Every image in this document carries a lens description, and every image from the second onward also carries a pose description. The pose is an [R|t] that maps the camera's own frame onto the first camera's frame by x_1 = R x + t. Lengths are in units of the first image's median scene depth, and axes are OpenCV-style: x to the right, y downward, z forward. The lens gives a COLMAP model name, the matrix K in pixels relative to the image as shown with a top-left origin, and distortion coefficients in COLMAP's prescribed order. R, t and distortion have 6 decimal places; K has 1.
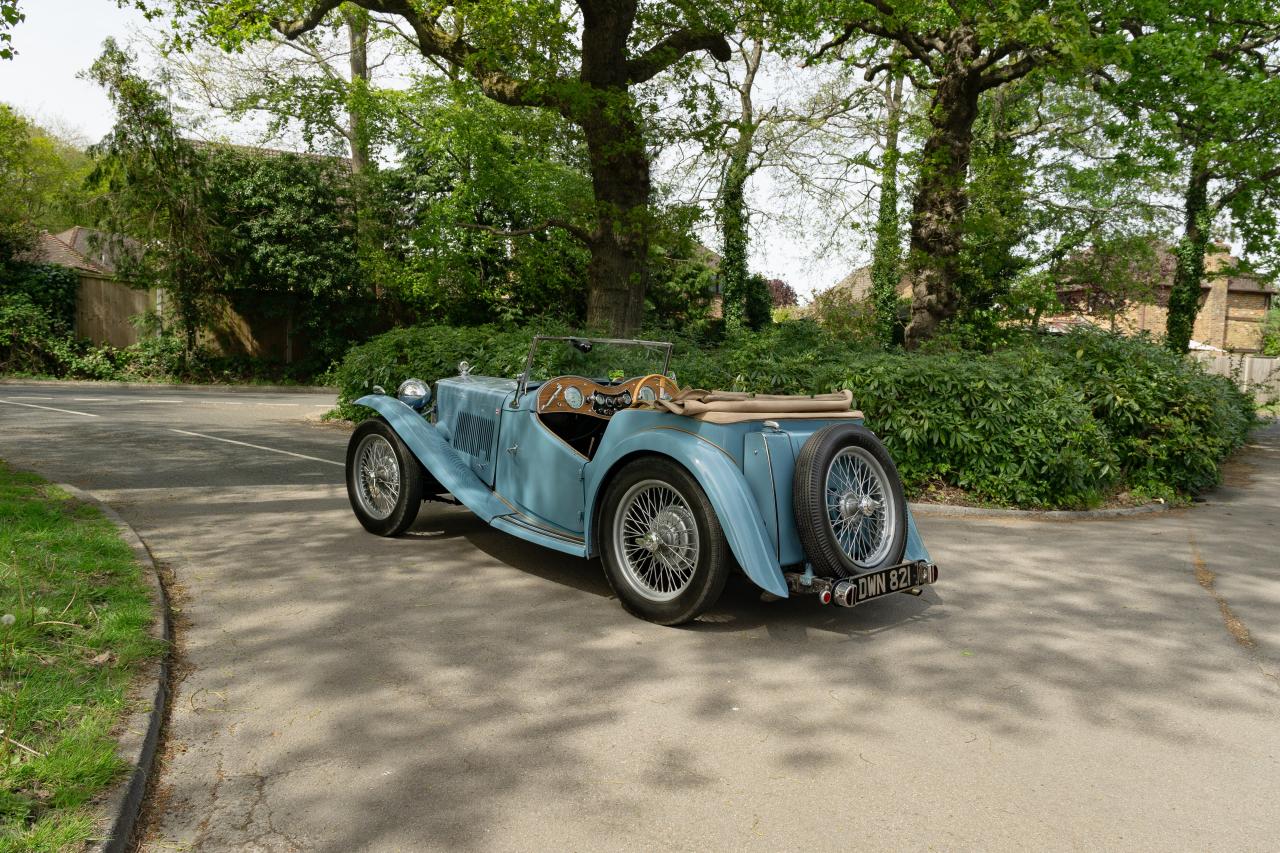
lens RADIAL K [[983.6, 0, 640.0], [0, 983.6, 426.5], [0, 0, 1]] dist [0.026347, 0.004080]
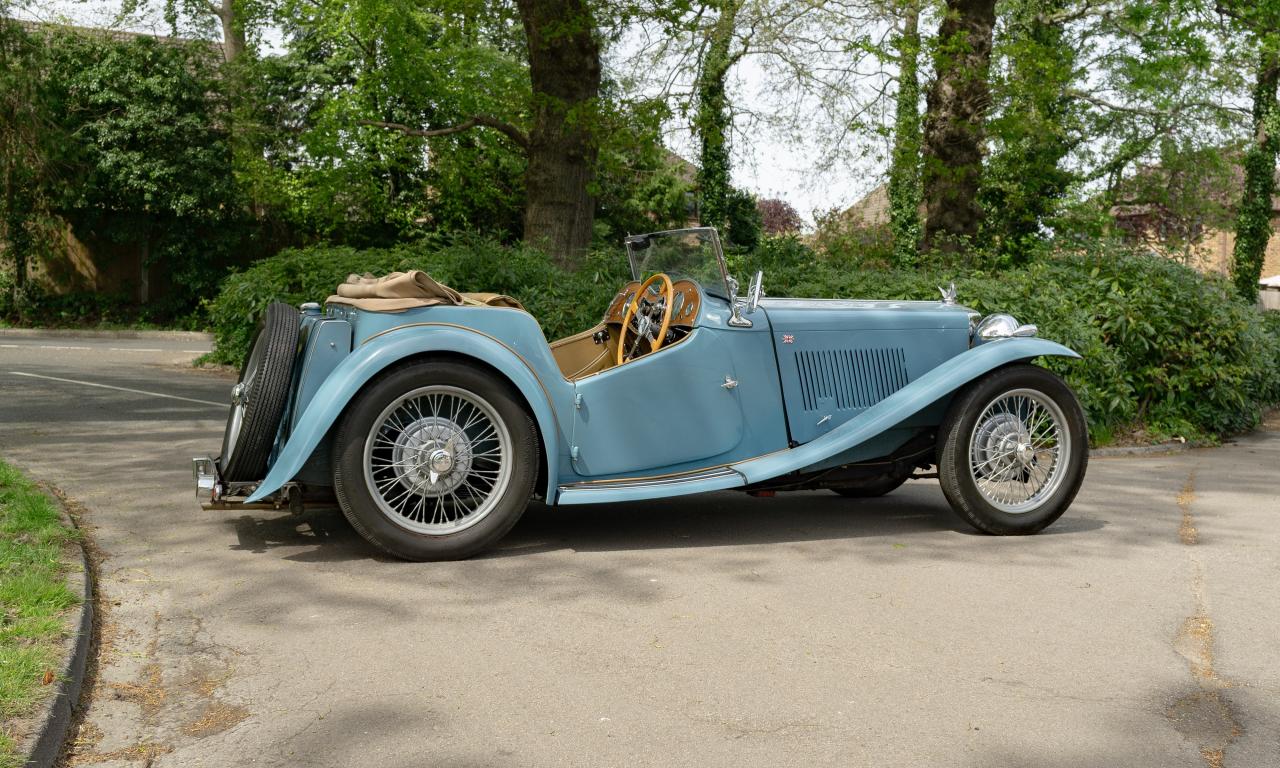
lens RADIAL K [[1301.1, 0, 658.4], [0, 1301.1, 391.1], [0, 0, 1]] dist [-0.027413, 0.006835]
pose [[0.999019, -0.006213, 0.043839, 0.006279], [0.006390, 0.999972, -0.003890, 0.013622], [-0.043814, 0.004166, 0.999031, -0.047799]]
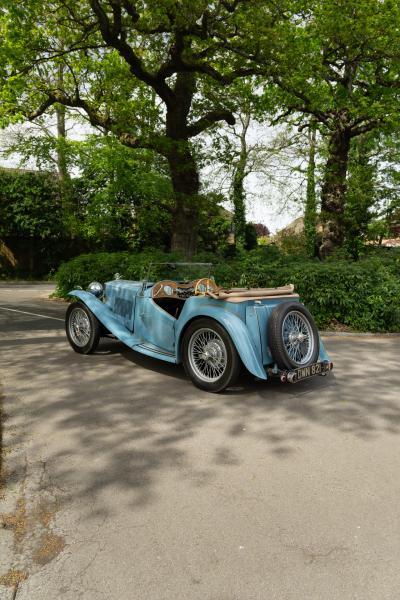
lens RADIAL K [[468.2, 0, 200.0], [0, 468.2, 300.0], [0, 0, 1]] dist [-0.032060, -0.002027]
pose [[0.999688, -0.023847, 0.007432, -0.001080], [0.023750, 0.999634, 0.012922, -0.004367], [-0.007737, -0.012741, 0.999889, -0.011607]]
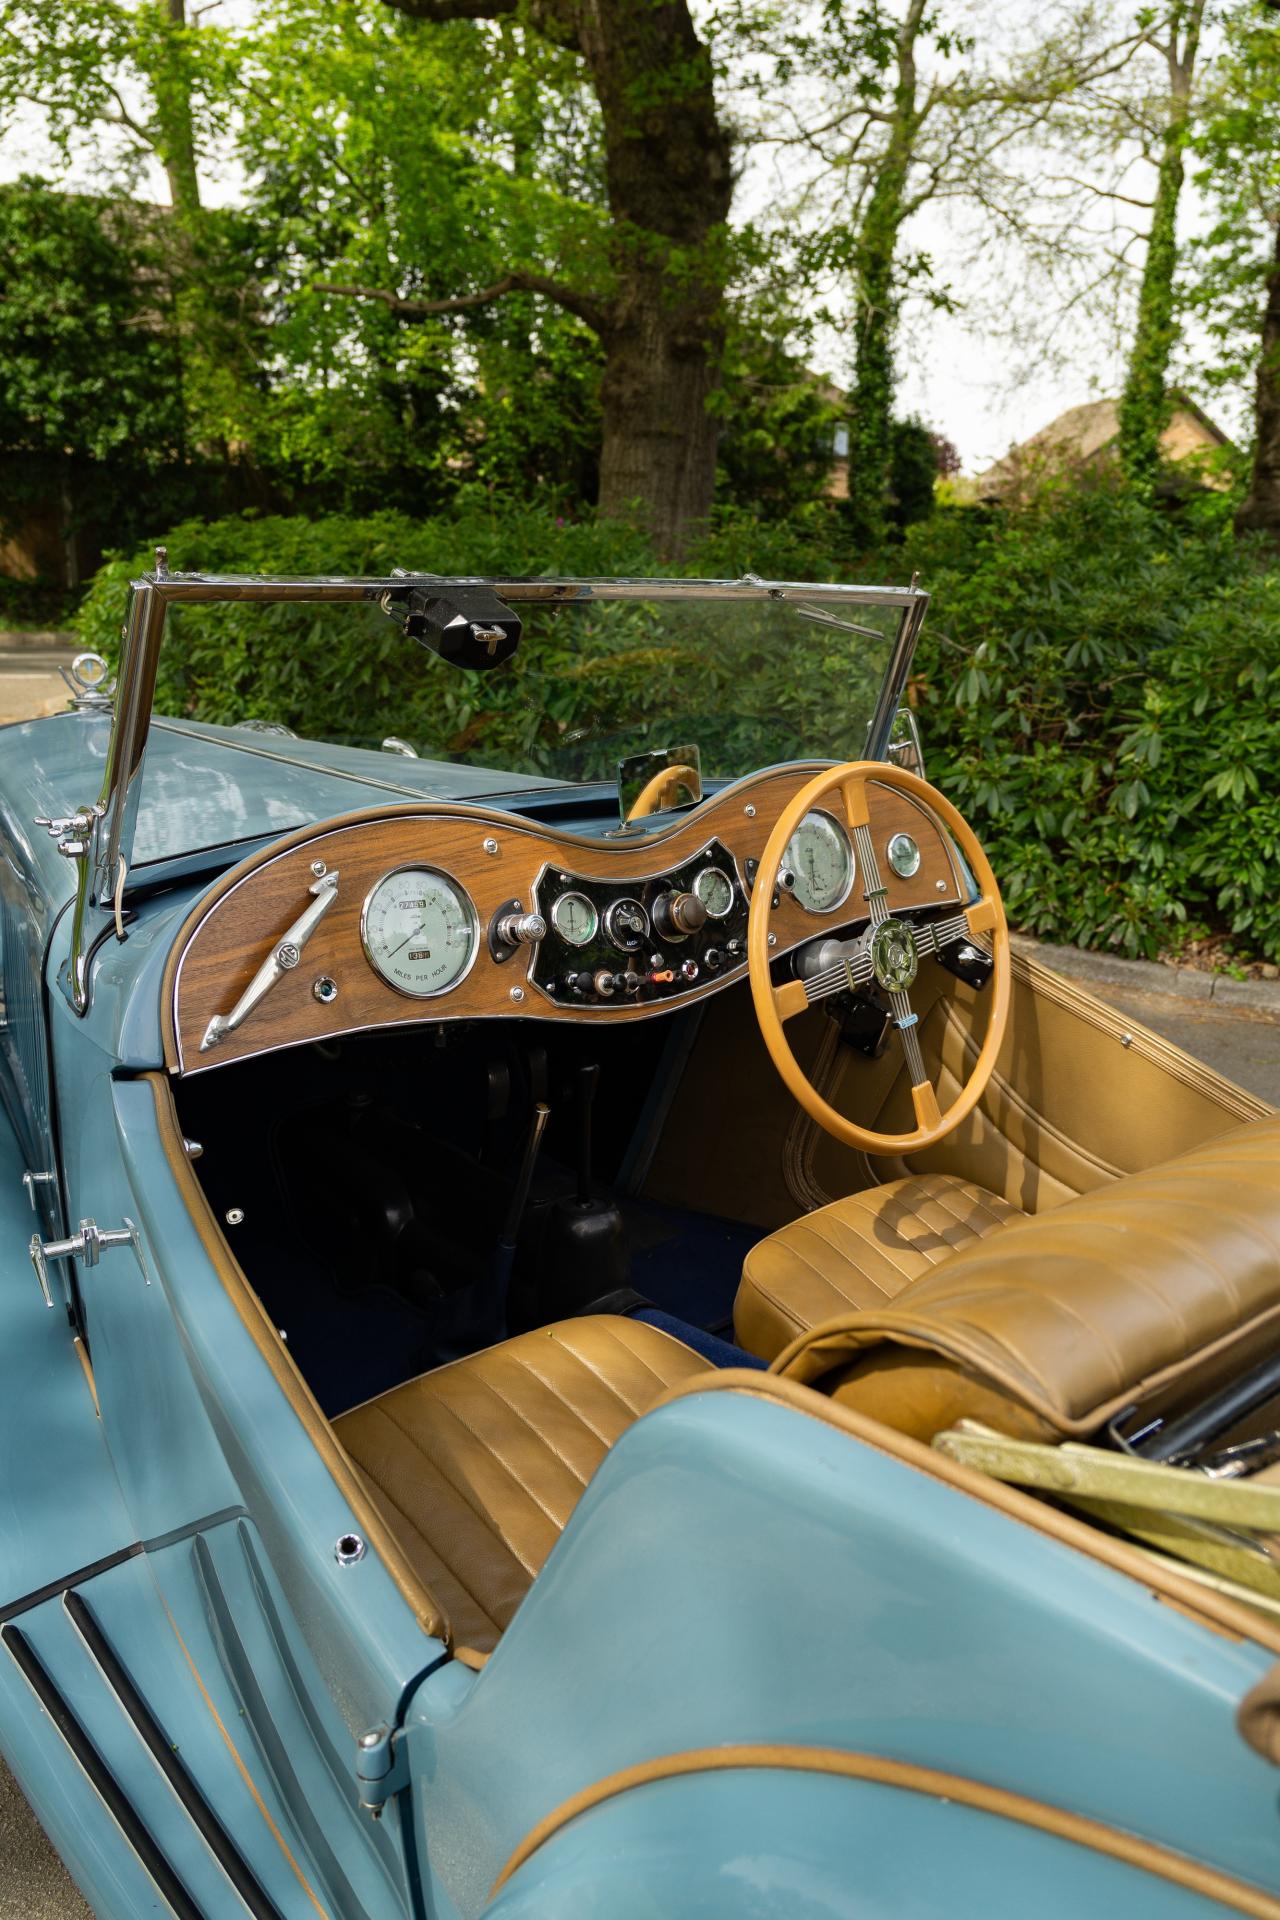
lens RADIAL K [[1475.4, 0, 640.0], [0, 1475.4, 960.0], [0, 0, 1]] dist [0.026347, 0.004080]
pose [[0.999307, 0.002253, -0.037162, -0.004119], [0.004828, 0.981893, 0.189373, -0.016826], [0.036916, -0.189421, 0.981202, 0.167578]]
